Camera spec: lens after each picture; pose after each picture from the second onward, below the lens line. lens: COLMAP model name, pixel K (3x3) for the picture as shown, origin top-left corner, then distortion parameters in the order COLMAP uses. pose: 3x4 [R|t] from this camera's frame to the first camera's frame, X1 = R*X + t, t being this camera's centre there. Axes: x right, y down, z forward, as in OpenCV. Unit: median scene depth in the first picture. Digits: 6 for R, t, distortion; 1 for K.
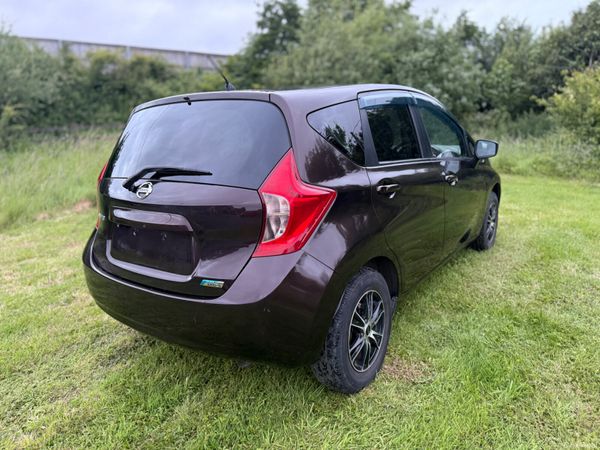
lens RADIAL K [[437.7, 0, 299.0], [0, 437.7, 226.9], [0, 0, 1]] dist [0.010625, -0.007335]
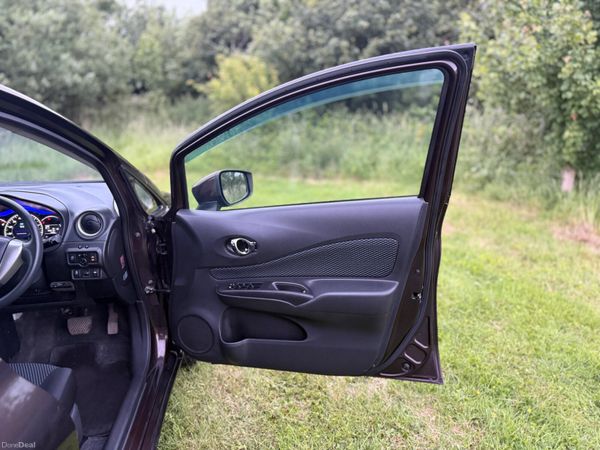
lens RADIAL K [[427.9, 0, 300.0], [0, 427.9, 225.0], [0, 0, 1]] dist [0.022125, -0.006900]
pose [[0.743510, -0.173607, 0.645797, 0.206706], [0.143484, 0.984638, 0.099502, -0.165945], [-0.653150, 0.018681, 0.756998, 0.511777]]
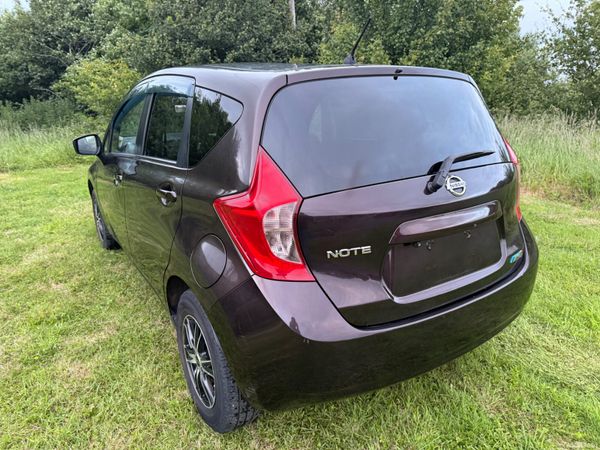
lens RADIAL K [[427.9, 0, 300.0], [0, 427.9, 225.0], [0, 0, 1]] dist [0.022125, -0.006900]
pose [[0.383097, -0.242928, 0.891192, -0.569947], [0.221868, 0.960754, 0.166515, -0.099768], [-0.896667, 0.133935, 0.421959, 0.448909]]
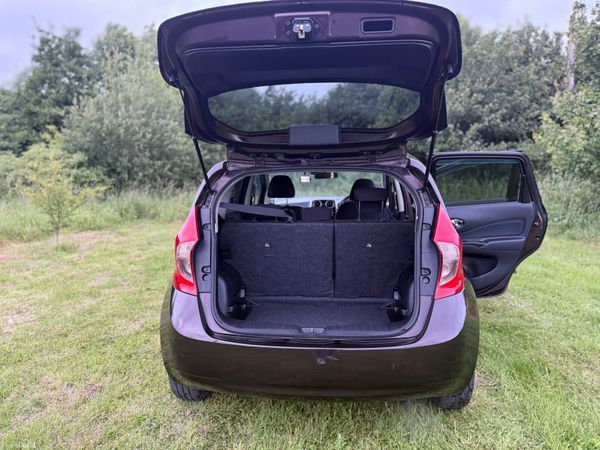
lens RADIAL K [[437.7, 0, 299.0], [0, 437.7, 226.9], [0, 0, 1]] dist [0.010625, -0.007335]
pose [[0.863916, -0.038557, 0.502159, -0.423853], [0.091071, 0.992588, -0.080465, -0.026009], [-0.495334, 0.115247, 0.861024, 0.070547]]
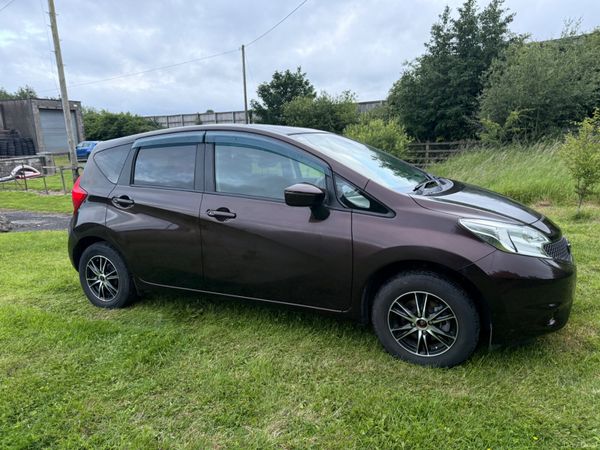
lens RADIAL K [[427.9, 0, 300.0], [0, 427.9, 225.0], [0, 0, 1]] dist [0.022125, -0.006900]
pose [[0.172071, 0.210525, -0.962326, 0.969713], [-0.191378, 0.965428, 0.176984, -0.215358], [0.966316, 0.153714, 0.206412, 0.709979]]
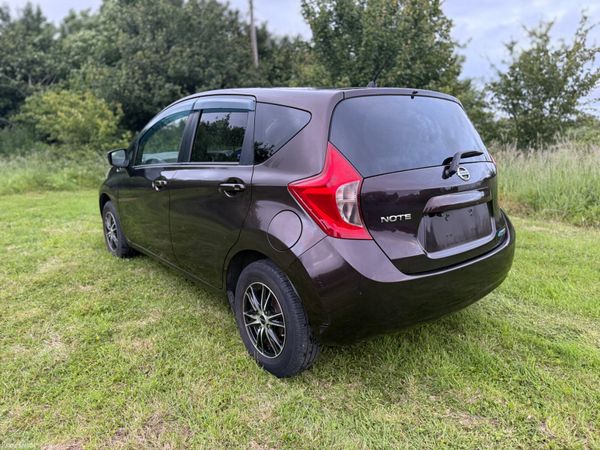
lens RADIAL K [[426.4, 0, 301.5], [0, 426.4, 221.6], [0, 0, 1]] dist [0.027166, -0.000675]
pose [[0.274137, -0.169151, 0.946698, -0.725545], [0.222460, 0.968864, 0.108694, -0.082909], [-0.935607, 0.180806, 0.303231, 0.517325]]
